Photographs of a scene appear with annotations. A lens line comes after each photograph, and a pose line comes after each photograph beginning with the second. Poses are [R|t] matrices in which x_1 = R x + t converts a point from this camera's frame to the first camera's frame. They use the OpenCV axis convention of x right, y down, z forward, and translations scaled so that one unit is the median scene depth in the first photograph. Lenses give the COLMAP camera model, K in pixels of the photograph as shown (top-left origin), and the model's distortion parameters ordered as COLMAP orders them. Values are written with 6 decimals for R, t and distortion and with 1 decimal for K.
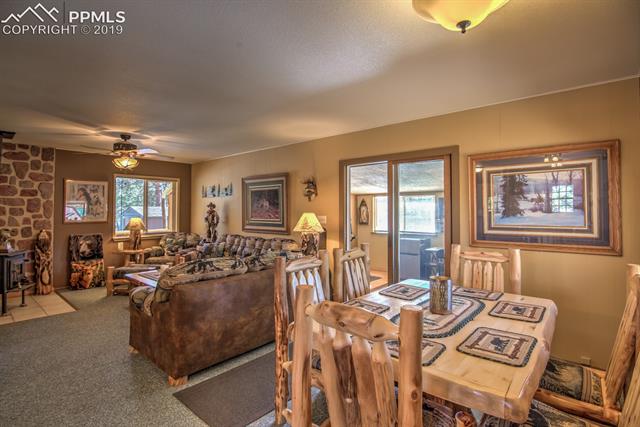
lens RADIAL K [[317.3, 0, 318.2], [0, 317.3, 203.3], [0, 0, 1]] dist [-0.020323, -0.000797]
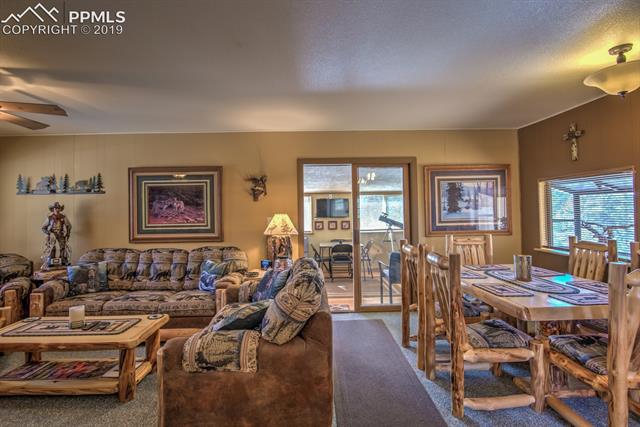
lens RADIAL K [[317.3, 0, 318.2], [0, 317.3, 203.3], [0, 0, 1]] dist [-0.020323, -0.000797]
pose [[0.742865, 0.002846, 0.669436, -0.445270], [0.001818, 0.999979, -0.006268, 0.005030], [-0.669439, 0.005873, 0.742844, 0.212561]]
